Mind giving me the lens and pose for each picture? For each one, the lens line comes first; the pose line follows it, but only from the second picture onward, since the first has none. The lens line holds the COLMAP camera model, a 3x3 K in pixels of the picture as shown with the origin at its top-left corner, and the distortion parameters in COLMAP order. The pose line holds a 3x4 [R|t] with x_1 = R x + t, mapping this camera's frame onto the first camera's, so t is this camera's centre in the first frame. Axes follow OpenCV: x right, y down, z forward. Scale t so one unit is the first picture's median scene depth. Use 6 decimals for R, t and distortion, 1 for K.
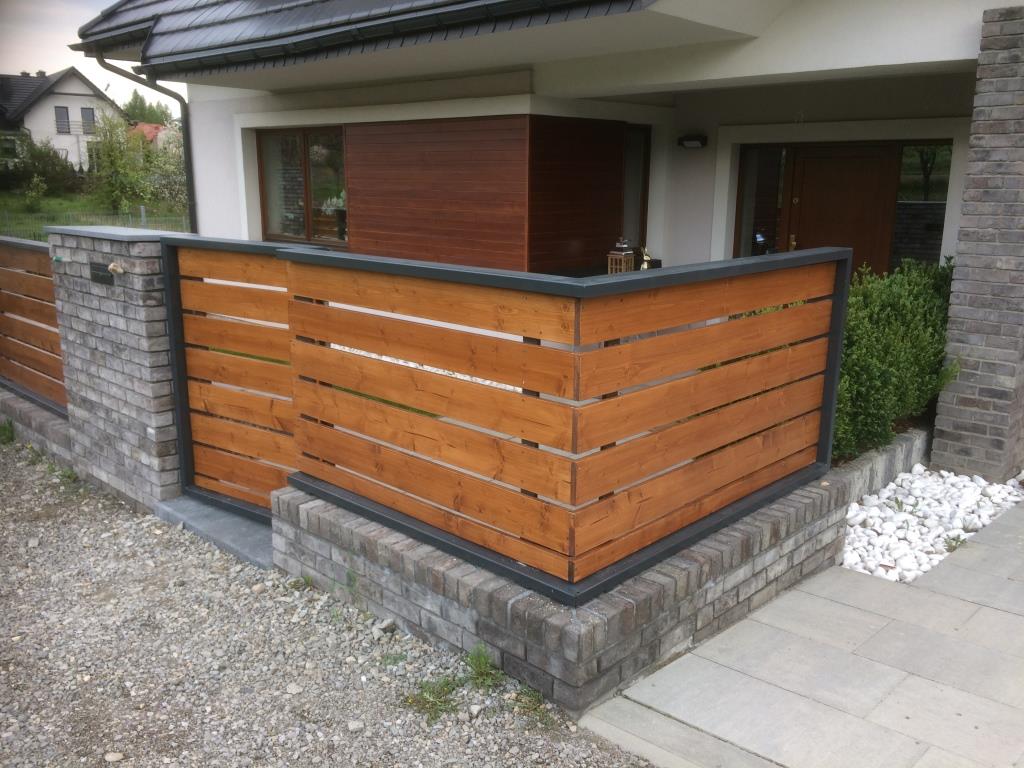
lens RADIAL K [[877.3, 0, 513.6], [0, 877.3, 377.0], [0, 0, 1]] dist [0.080886, -0.109229]
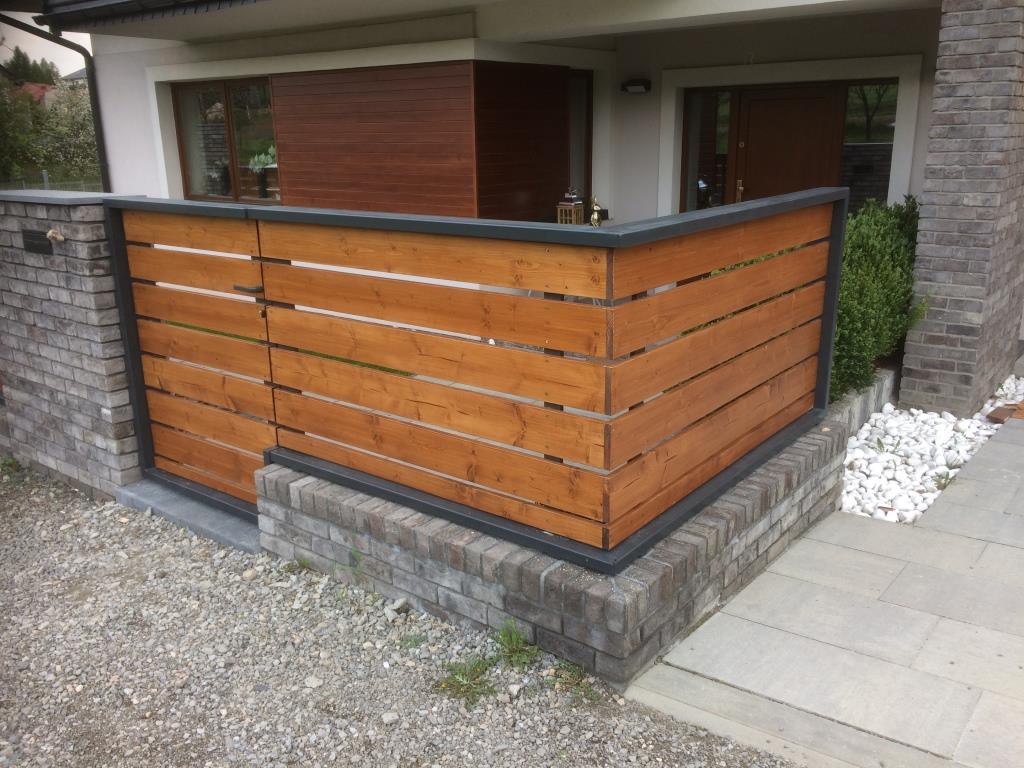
lens RADIAL K [[877.3, 0, 516.4], [0, 877.3, 376.1], [0, 0, 1]] dist [0.080886, -0.109229]
pose [[0.994849, -0.049247, 0.088601, -0.085427], [0.044875, 0.997707, 0.050672, -0.004886], [-0.090894, -0.046435, 0.994777, 0.059383]]
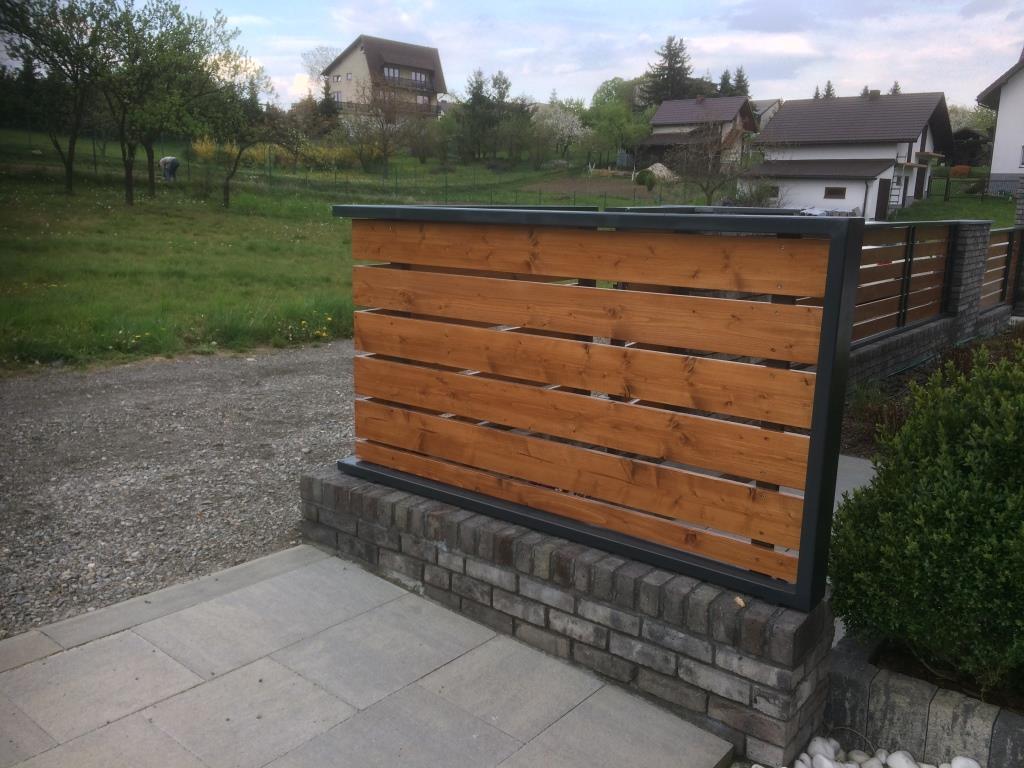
lens RADIAL K [[877.3, 0, 505.0], [0, 877.3, 385.4], [0, 0, 1]] dist [0.080886, -0.109229]
pose [[0.076715, 0.204286, -0.975901, 1.014469], [-0.223665, 0.957366, 0.182824, -0.107844], [0.971642, 0.204250, 0.119136, 0.835933]]
